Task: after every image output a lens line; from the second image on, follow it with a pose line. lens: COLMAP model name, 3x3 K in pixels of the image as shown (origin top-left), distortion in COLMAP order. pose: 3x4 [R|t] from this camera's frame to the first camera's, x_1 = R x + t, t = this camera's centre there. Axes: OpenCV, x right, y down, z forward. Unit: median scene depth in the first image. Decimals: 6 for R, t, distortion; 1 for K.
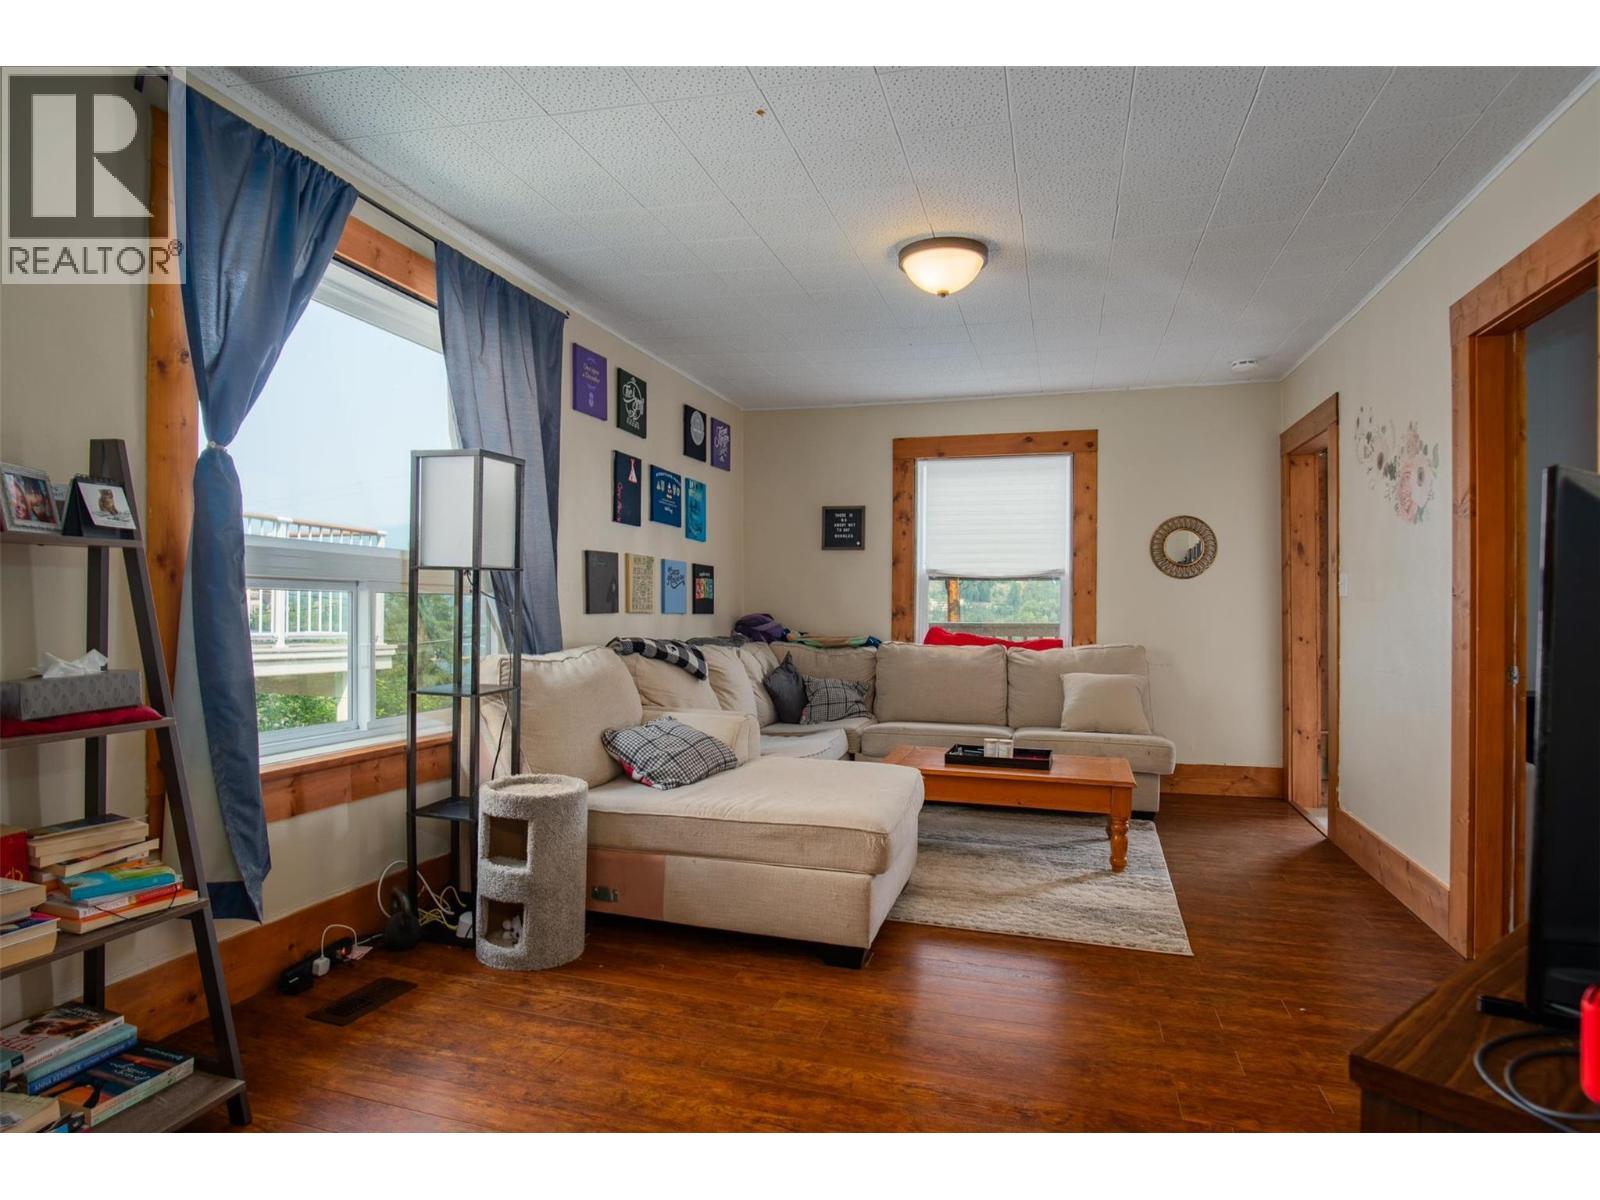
lens RADIAL K [[927.0, 0, 792.5], [0, 927.0, 606.0], [0, 0, 1]] dist [-0.032048, 0.015044]
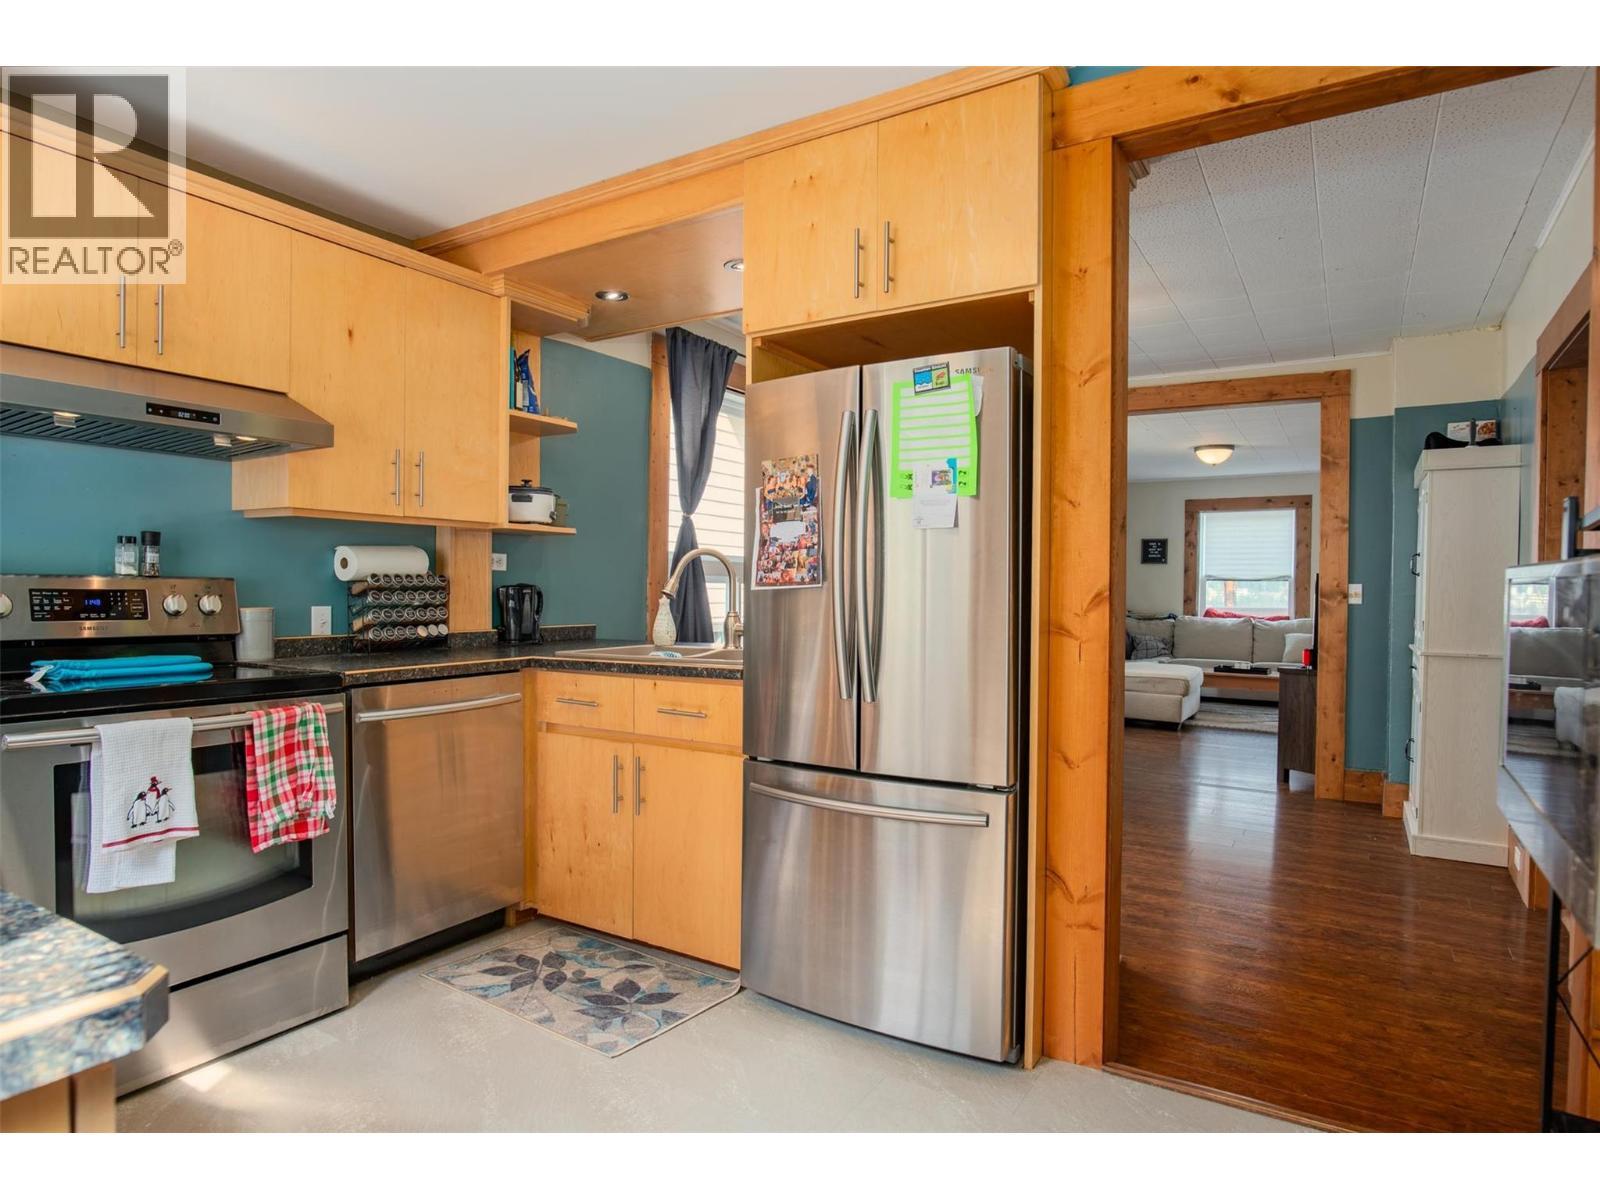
lens RADIAL K [[927.0, 0, 792.3], [0, 927.0, 608.4], [0, 0, 1]] dist [-0.032048, 0.015044]
pose [[0.961953, 0.006498, -0.273139, -0.133500], [-0.002441, 0.999882, 0.015191, -0.001305], [0.273205, -0.013946, 0.961855, -0.915906]]
